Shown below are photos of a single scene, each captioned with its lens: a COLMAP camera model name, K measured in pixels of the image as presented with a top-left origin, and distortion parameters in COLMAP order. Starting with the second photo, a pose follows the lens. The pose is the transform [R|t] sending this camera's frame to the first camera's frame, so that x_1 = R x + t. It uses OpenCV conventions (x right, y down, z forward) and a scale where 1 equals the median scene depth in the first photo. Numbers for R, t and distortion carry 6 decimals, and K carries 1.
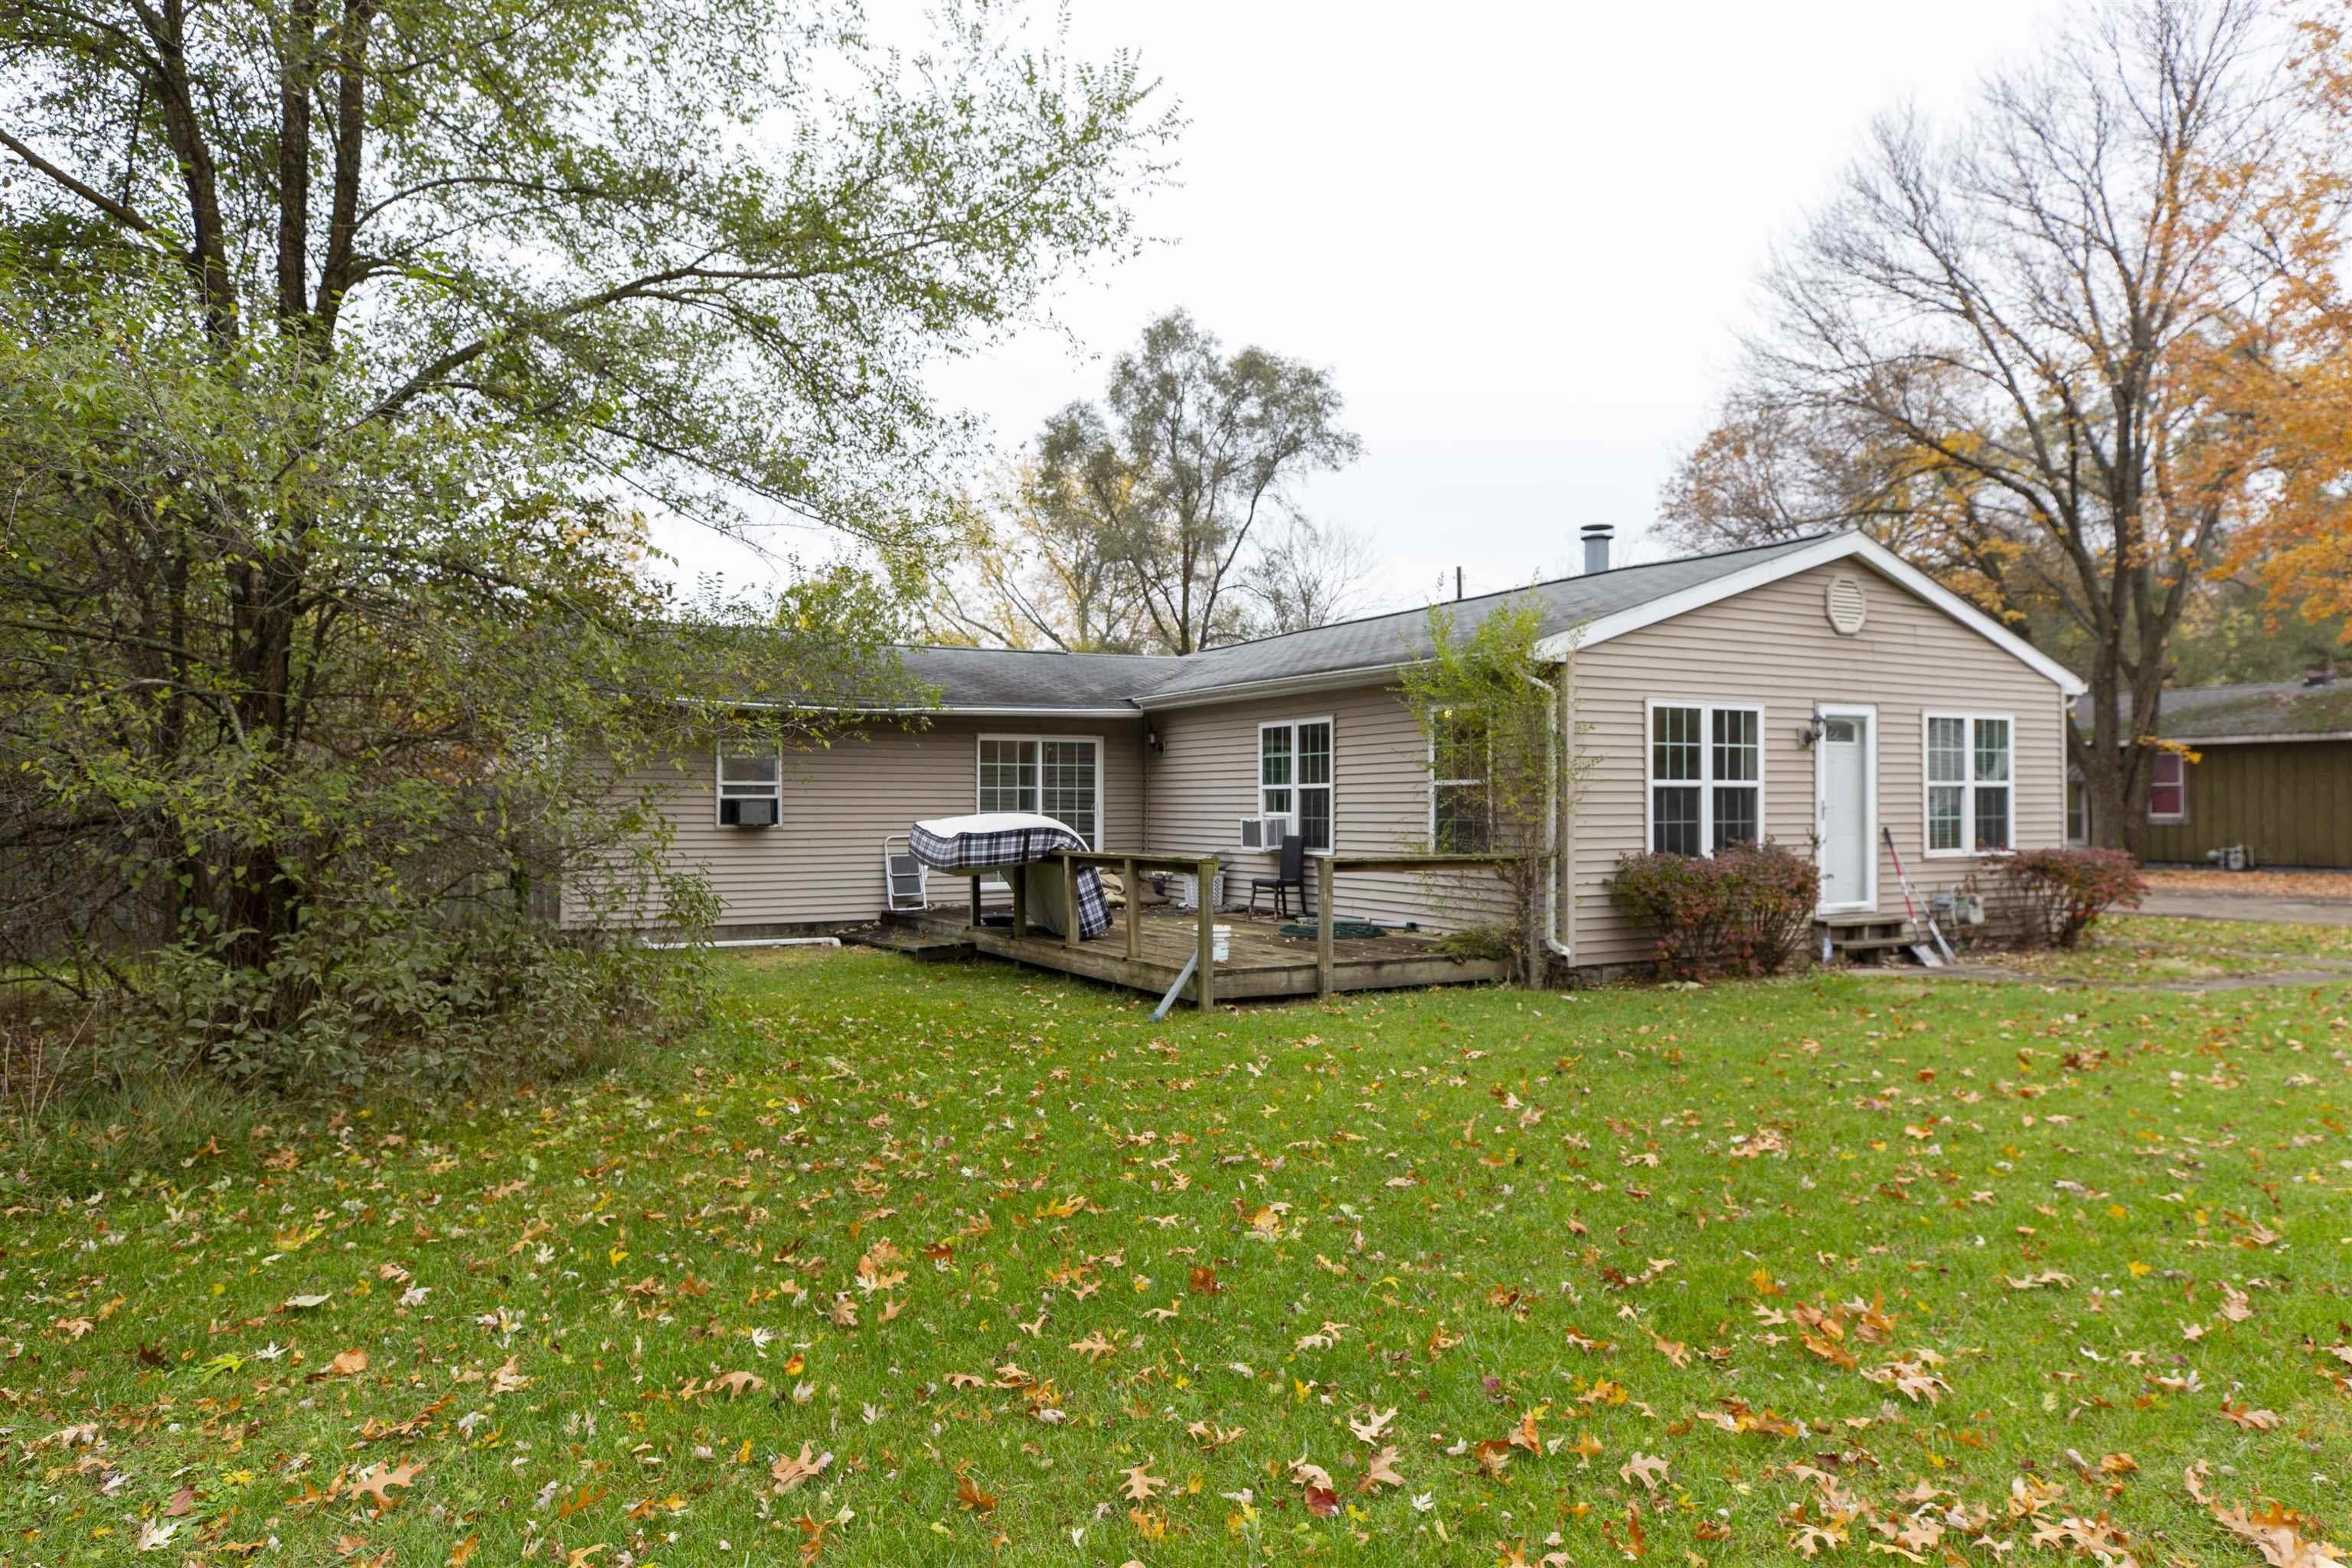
lens RADIAL K [[1485.1, 0, 1176.6], [0, 1485.1, 796.4], [0, 0, 1]] dist [0.001256, 0.000001]
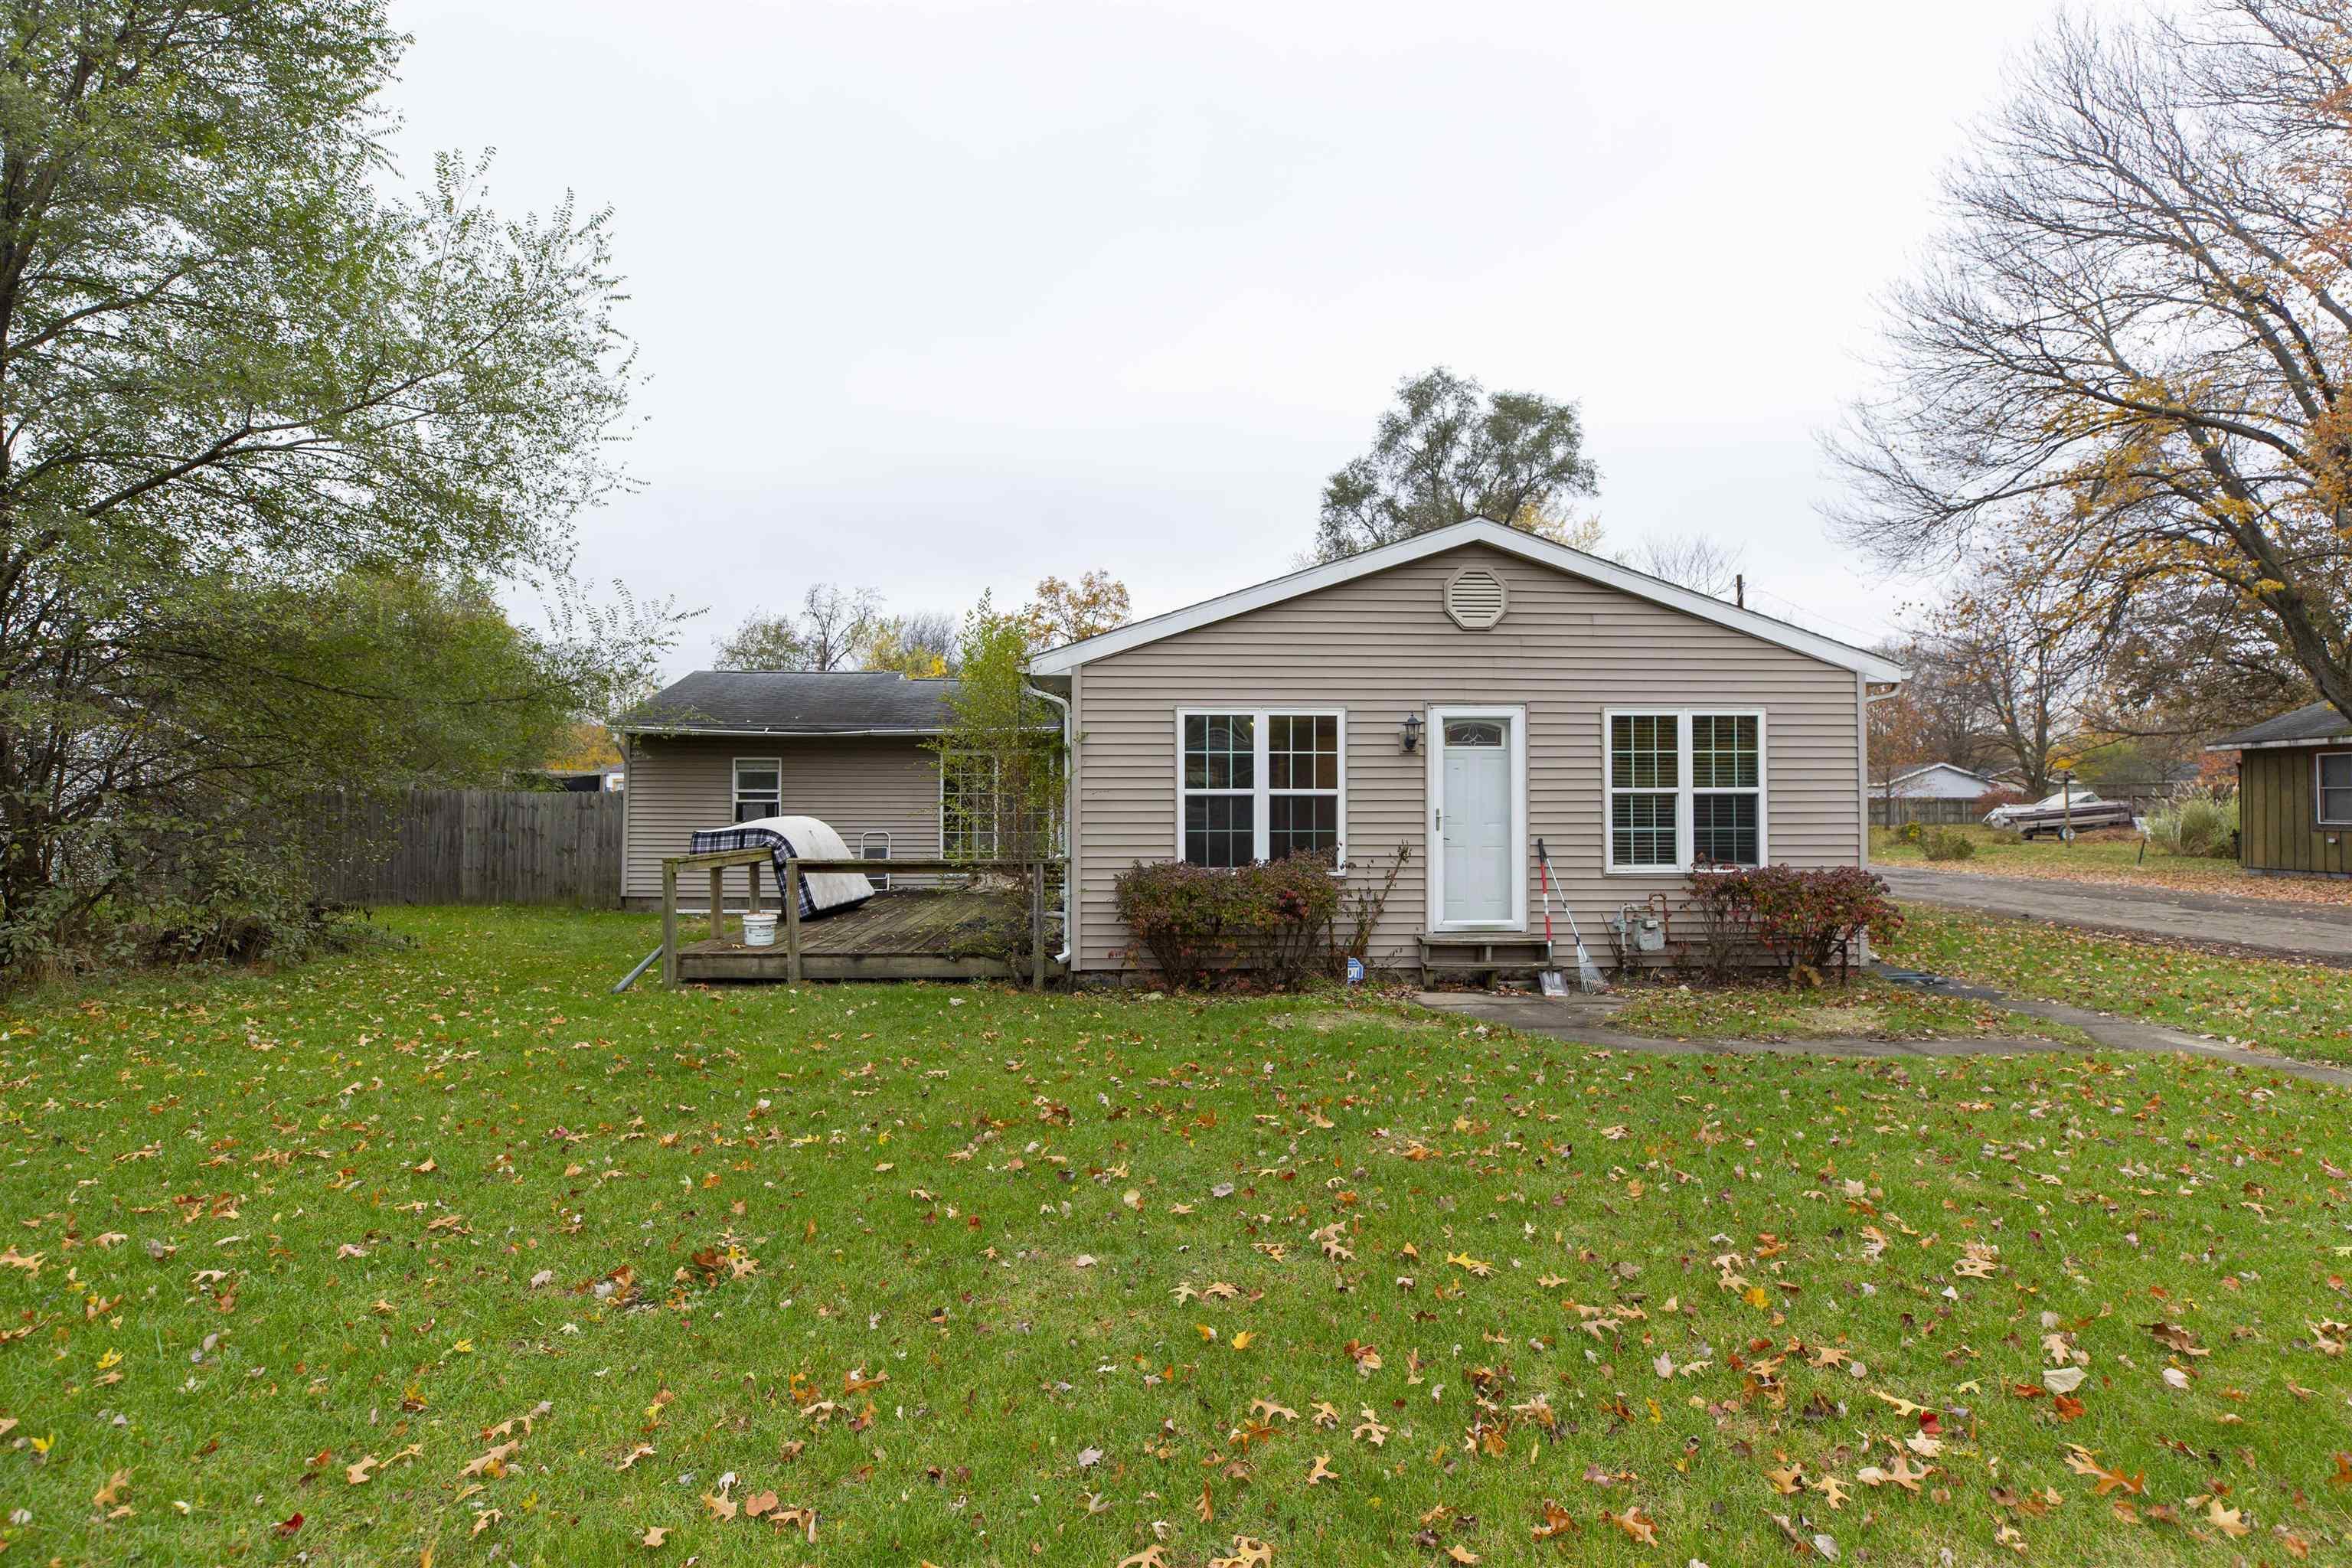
lens RADIAL K [[1220.6, 0, 1176.0], [0, 1220.6, 774.1], [0, 0, 1]] dist [-0.002448, 0.000254]
pose [[0.897968, -0.007775, -0.439992, 0.643850], [-0.000501, 0.999825, -0.018690, -0.005037], [0.440061, 0.017003, 0.897807, 0.245727]]
